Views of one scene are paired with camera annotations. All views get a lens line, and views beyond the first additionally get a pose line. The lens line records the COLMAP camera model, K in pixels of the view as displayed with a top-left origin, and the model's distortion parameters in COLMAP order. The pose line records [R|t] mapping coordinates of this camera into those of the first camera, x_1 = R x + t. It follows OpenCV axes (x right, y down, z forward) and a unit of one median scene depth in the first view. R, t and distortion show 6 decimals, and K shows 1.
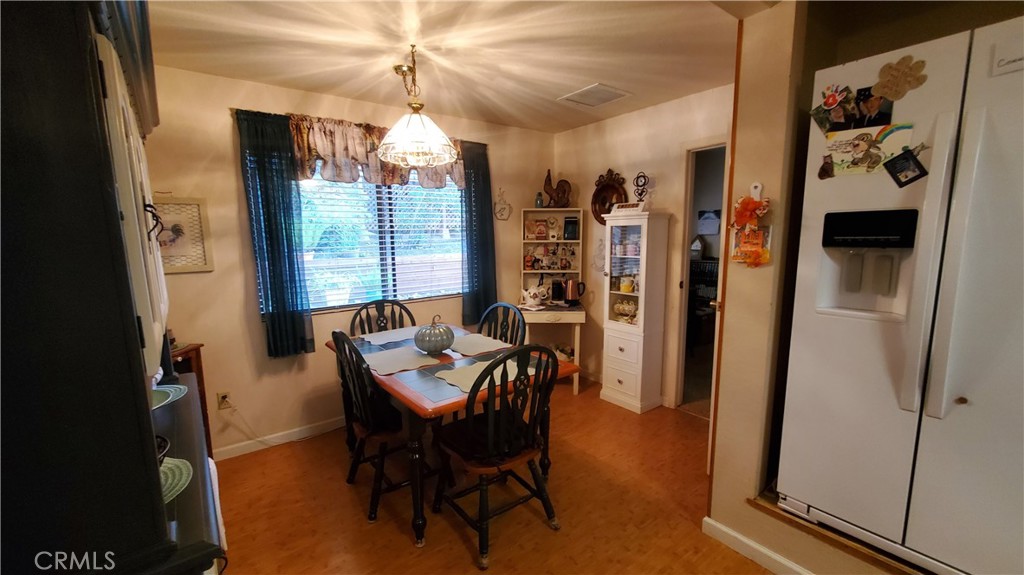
lens RADIAL K [[405.1, 0, 500.0], [0, 405.1, 289.4], [0, 0, 1]] dist [-0.000191, 0.000214]
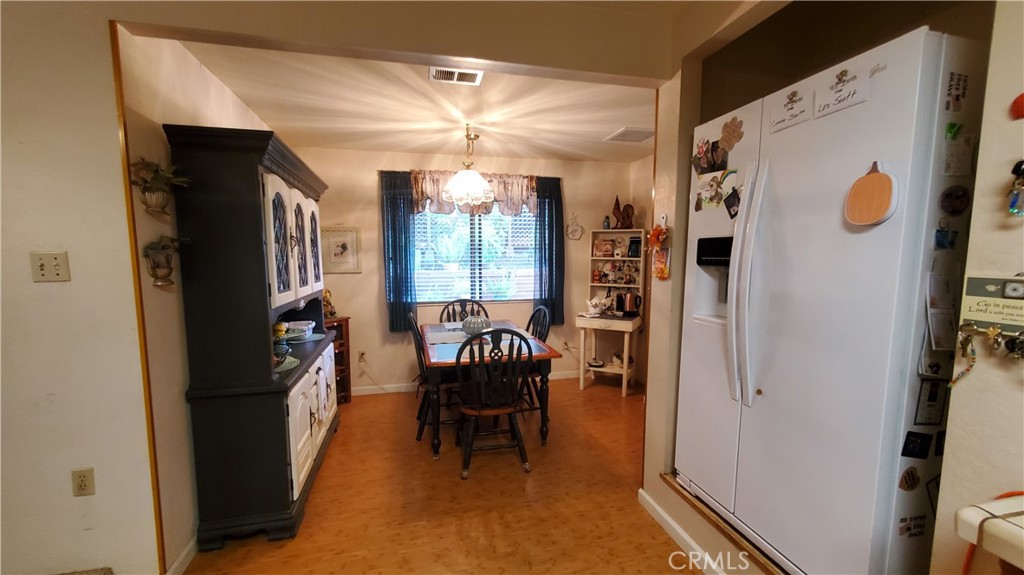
lens RADIAL K [[409.2, 0, 512.0], [0, 409.2, 287.5], [0, 0, 1]] dist [0.011178, -0.000267]
pose [[0.914406, 0.047338, -0.402021, 0.450475], [-0.065348, 0.997375, -0.031193, 0.022656], [0.399489, 0.054794, 0.915099, -0.216073]]
